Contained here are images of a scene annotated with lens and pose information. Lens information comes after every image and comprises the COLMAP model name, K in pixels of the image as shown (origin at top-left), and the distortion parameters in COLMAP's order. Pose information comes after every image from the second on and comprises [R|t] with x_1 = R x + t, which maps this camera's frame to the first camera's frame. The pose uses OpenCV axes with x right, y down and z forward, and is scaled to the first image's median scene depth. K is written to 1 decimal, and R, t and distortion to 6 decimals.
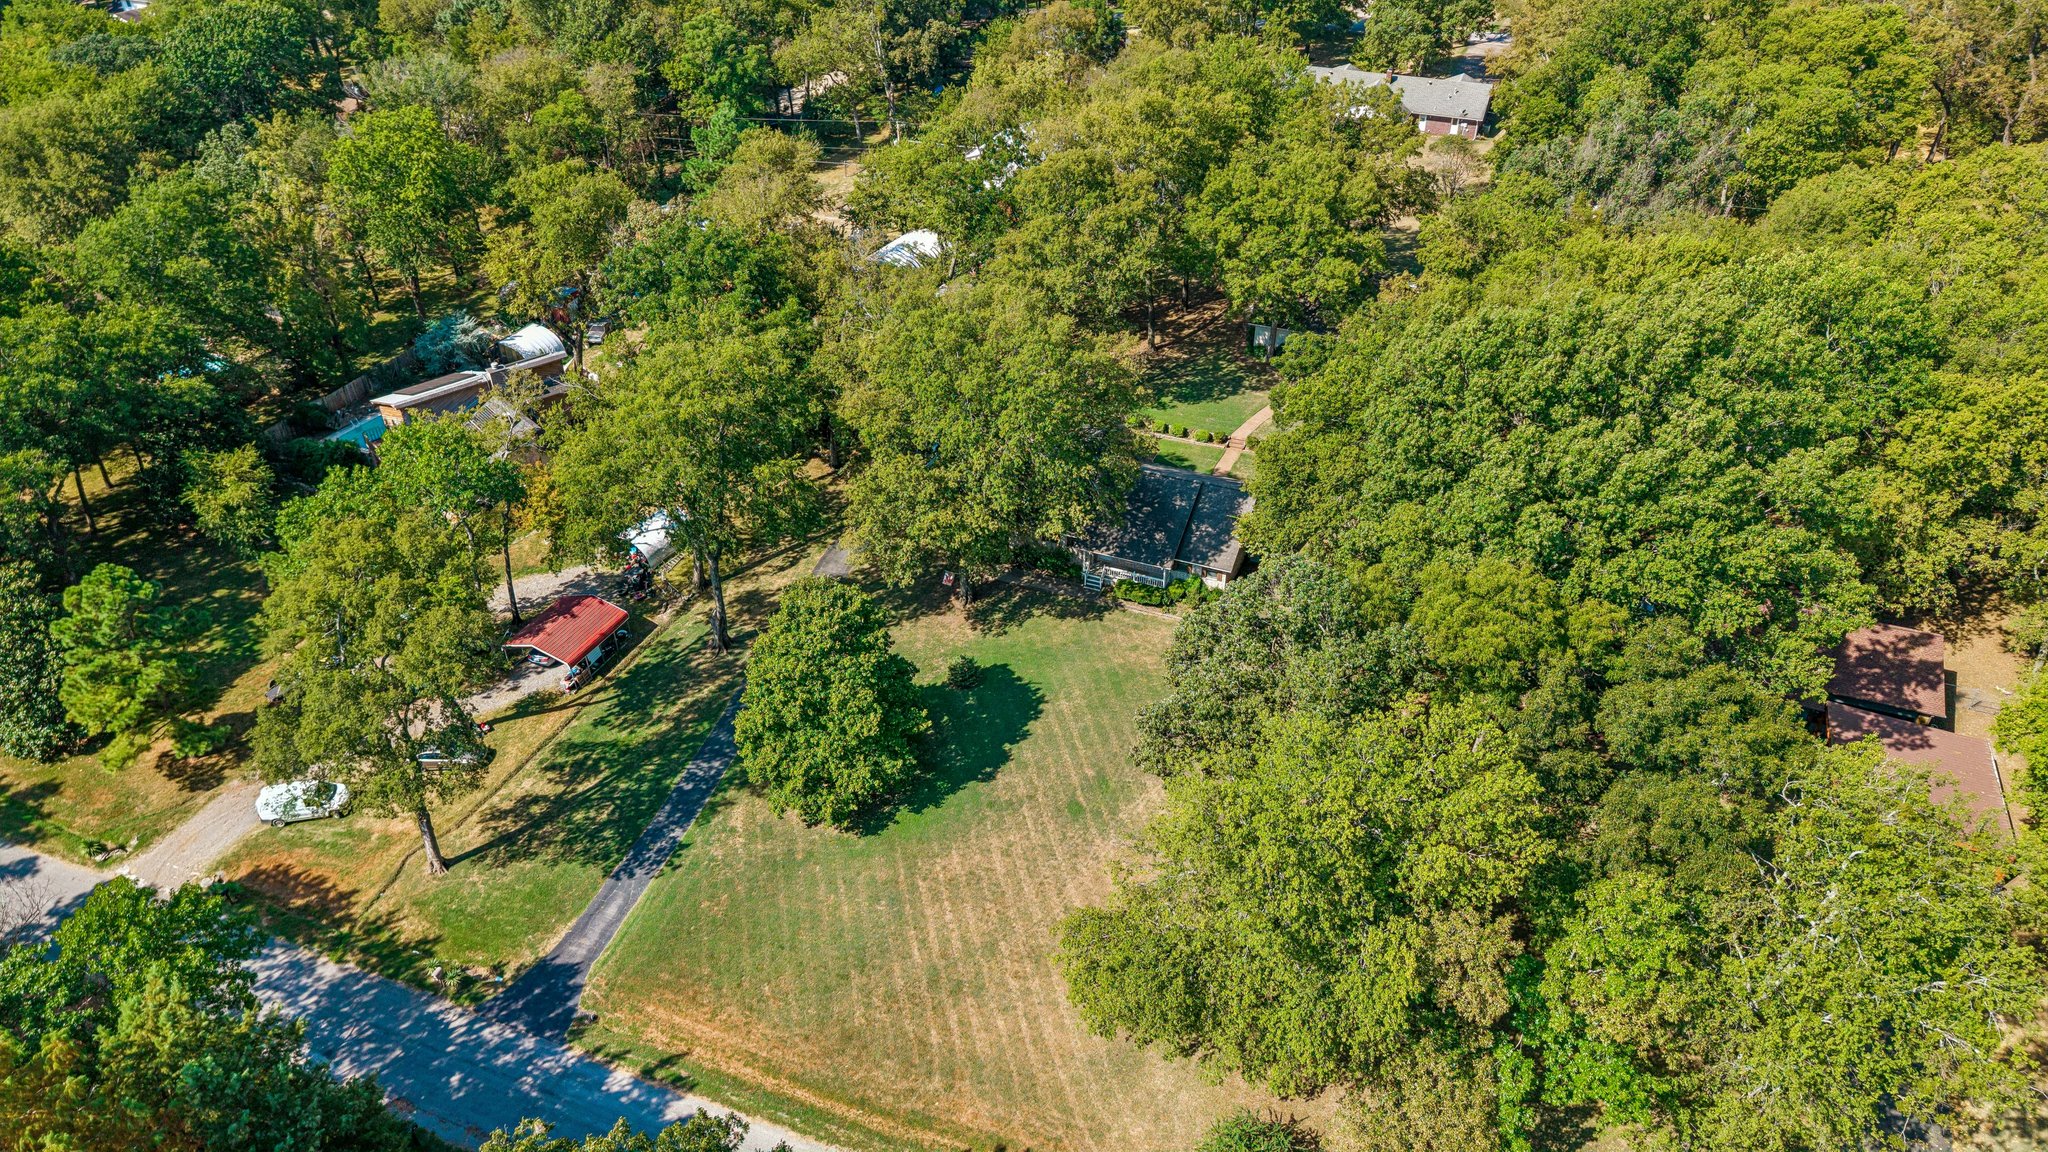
lens RADIAL K [[1388.0, 0, 1049.2], [0, 1388.0, 571.4], [0, 0, 1]] dist [0.004060, -0.005891]
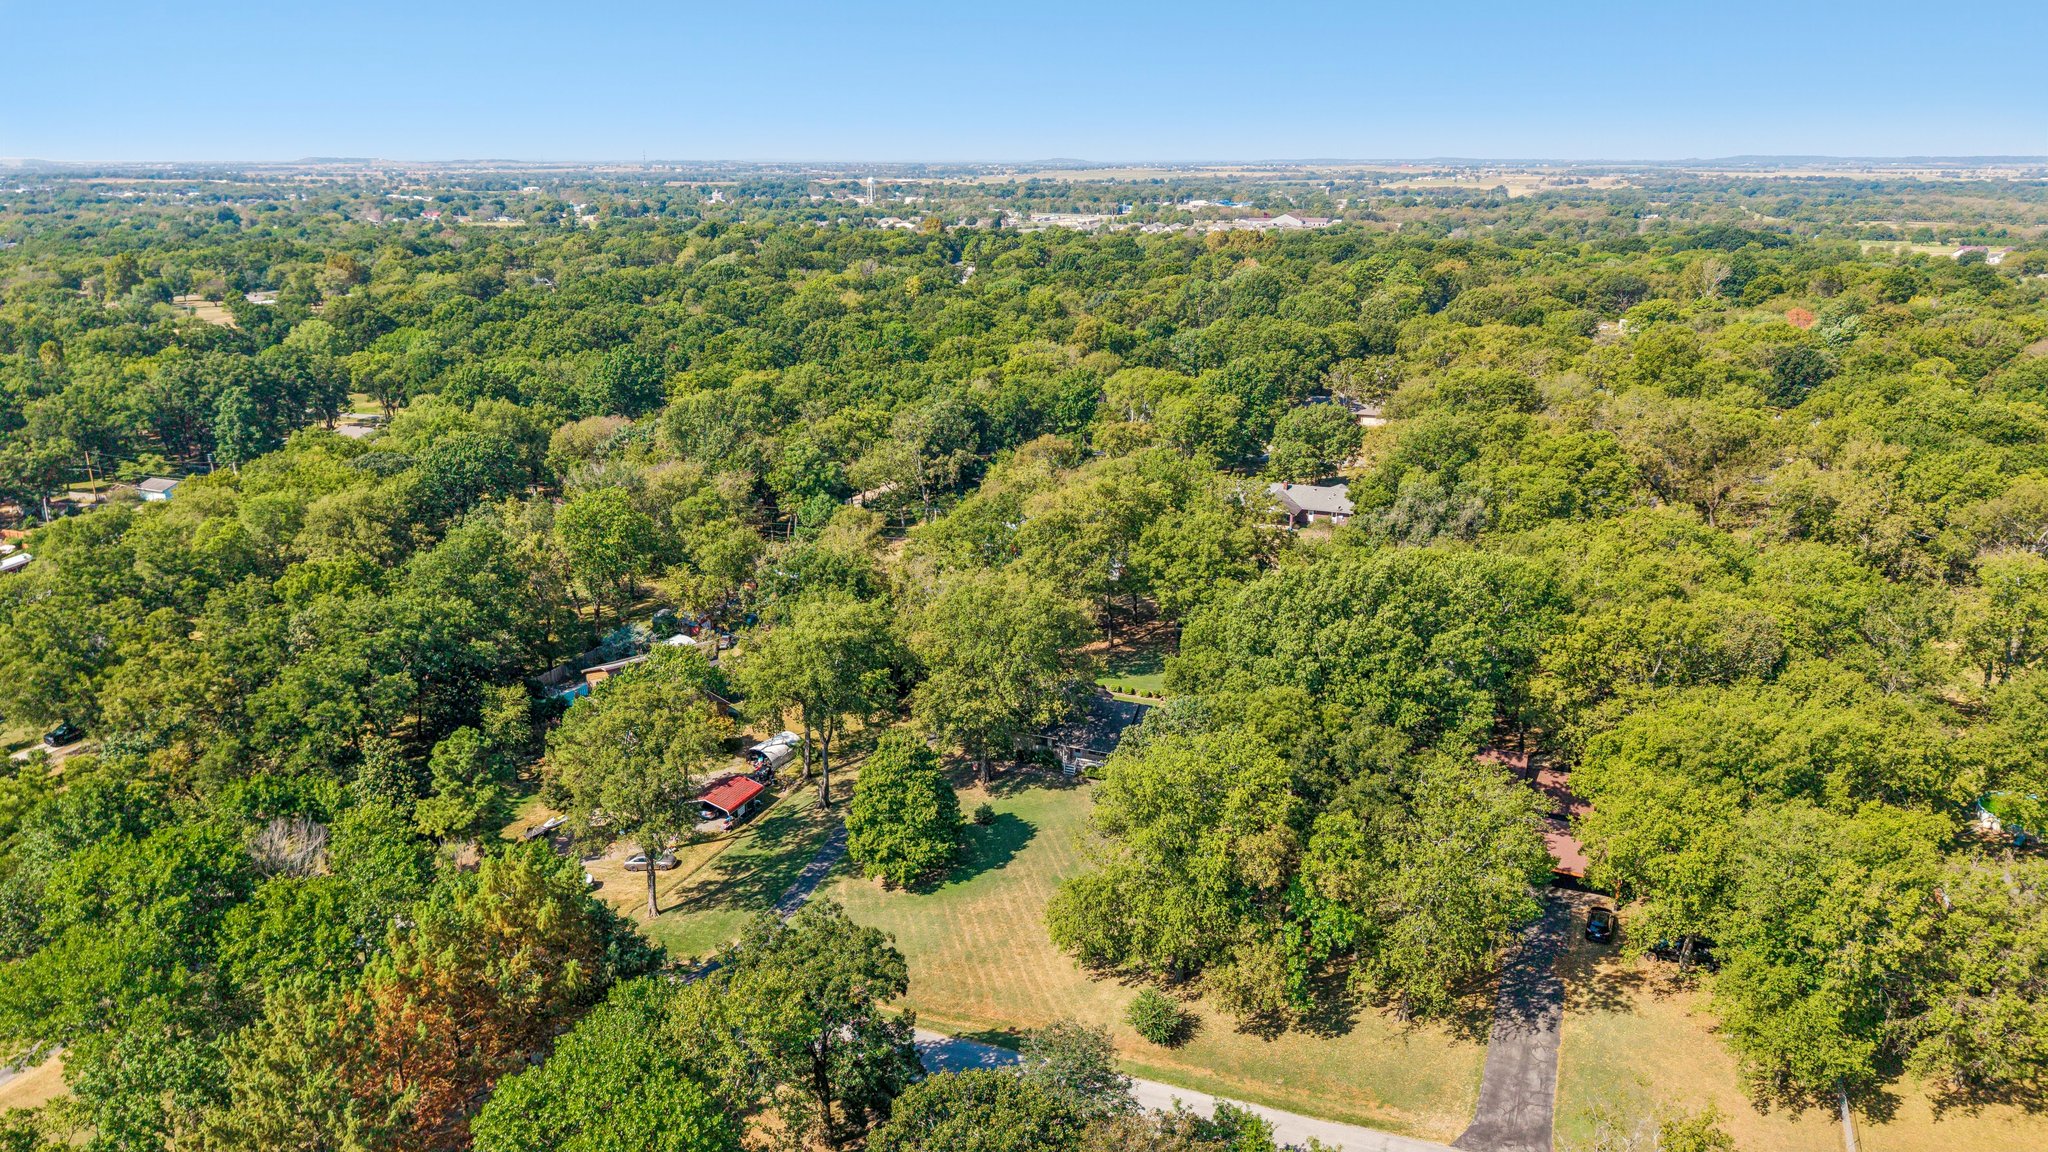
lens RADIAL K [[1388.0, 0, 1049.2], [0, 1388.0, 571.4], [0, 0, 1]] dist [0.004060, -0.005891]
pose [[0.999994, 0.001970, 0.002911, 0.005003], [-0.000978, 0.951428, -0.307869, 0.282261], [-0.003376, 0.307864, 0.951424, -0.538625]]
